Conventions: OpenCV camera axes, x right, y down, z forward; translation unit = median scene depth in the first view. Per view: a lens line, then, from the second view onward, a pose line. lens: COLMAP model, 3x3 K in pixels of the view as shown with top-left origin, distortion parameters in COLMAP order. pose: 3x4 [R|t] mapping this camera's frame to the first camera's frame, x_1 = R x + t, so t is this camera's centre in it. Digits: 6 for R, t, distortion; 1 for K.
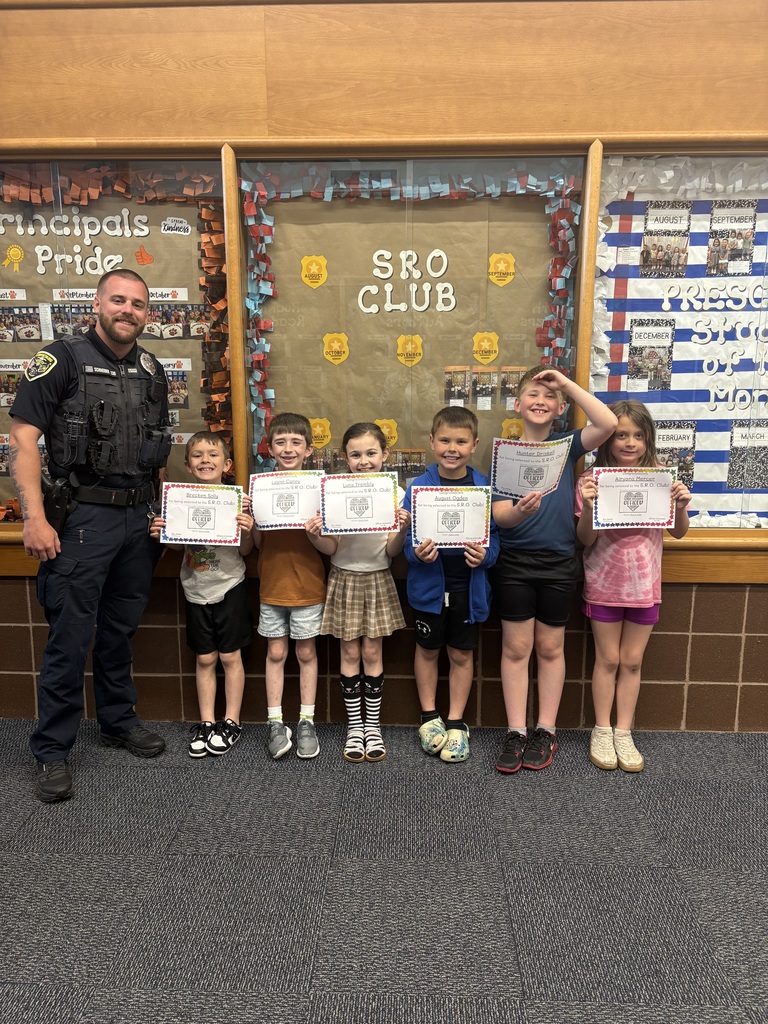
lens RADIAL K [[772.0, 0, 384.8], [0, 772.0, 518.4], [0, 0, 1]] dist [0.041005, -0.048025]
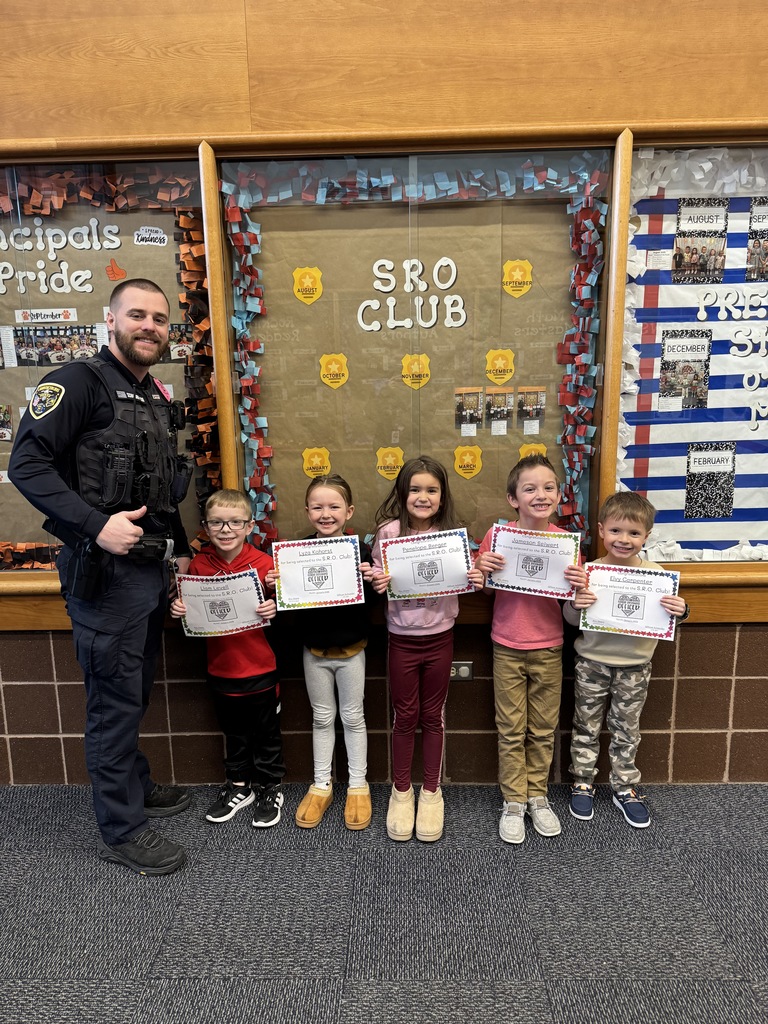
lens RADIAL K [[710.9, 0, 384.0], [0, 710.9, 512.0], [0, 0, 1]] dist [0.080945, -0.119852]
pose [[0.999711, -0.022413, 0.008665, -0.016378], [0.022403, 0.999748, 0.001271, -0.056837], [-0.008691, -0.001077, 0.999962, 0.175530]]
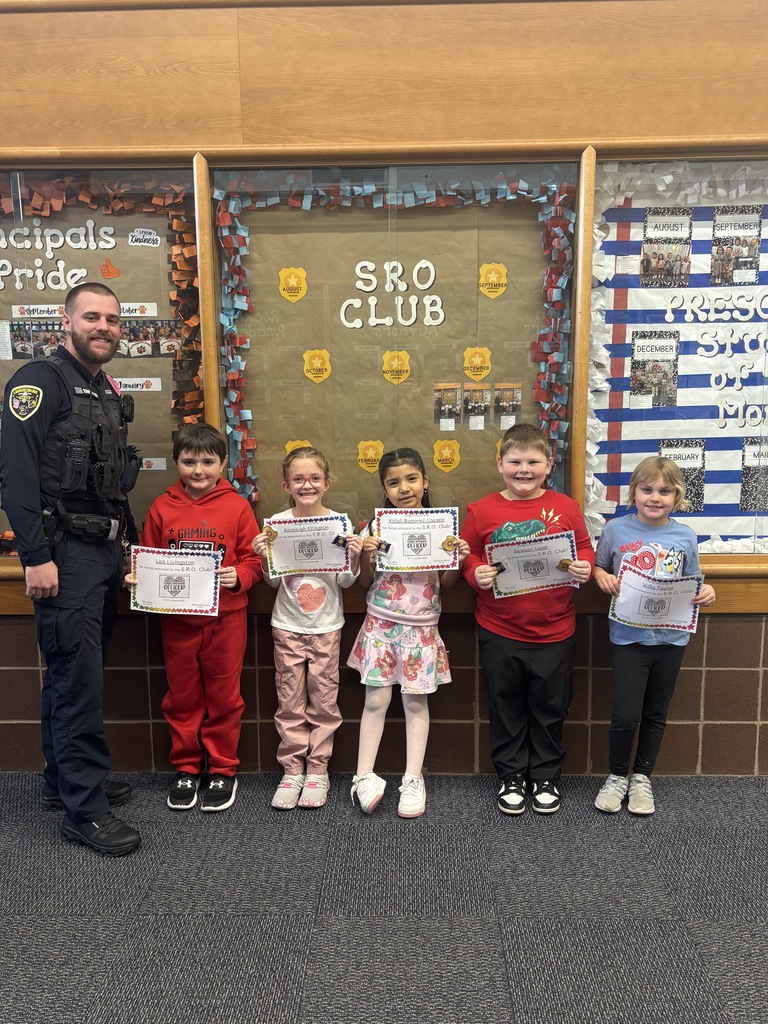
lens RADIAL K [[881.8, 0, 386.2], [0, 881.8, 516.8], [0, 0, 1]] dist [0.039846, -0.039921]
pose [[0.999908, -0.011424, 0.007362, 0.010607], [0.011661, 0.999385, -0.033073, -0.001608], [-0.006980, 0.033156, 0.999426, -0.059216]]
